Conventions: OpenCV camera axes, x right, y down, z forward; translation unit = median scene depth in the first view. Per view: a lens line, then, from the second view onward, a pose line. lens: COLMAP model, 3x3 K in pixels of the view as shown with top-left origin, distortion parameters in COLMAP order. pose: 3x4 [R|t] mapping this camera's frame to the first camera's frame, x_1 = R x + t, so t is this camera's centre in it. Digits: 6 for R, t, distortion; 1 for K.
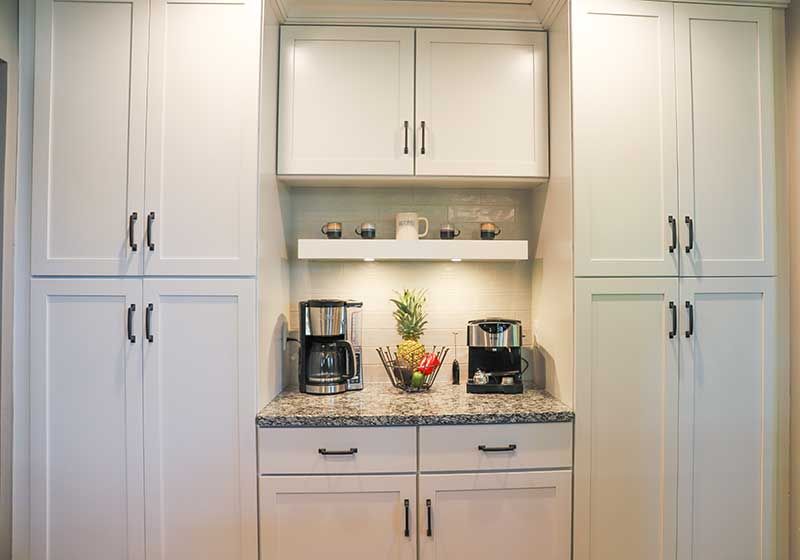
lens RADIAL K [[714.0, 0, 399.2], [0, 714.0, 278.2], [0, 0, 1]] dist [-0.121063, 0.003762]
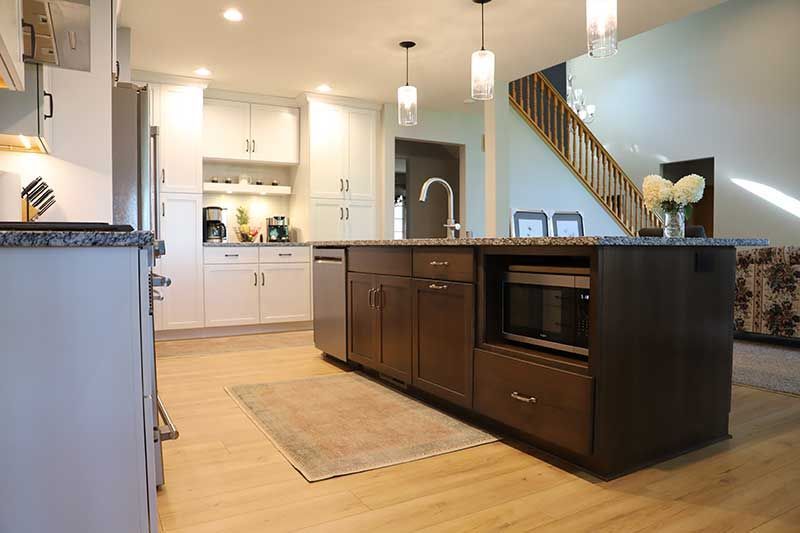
lens RADIAL K [[547.0, 0, 398.3], [0, 547.0, 264.4], [0, 0, 1]] dist [-0.070793, -0.000740]
pose [[0.894520, -0.016923, 0.446707, -0.379239], [-0.008323, 0.998479, 0.054493, 0.124778], [-0.446950, -0.052463, 0.893019, -1.036992]]
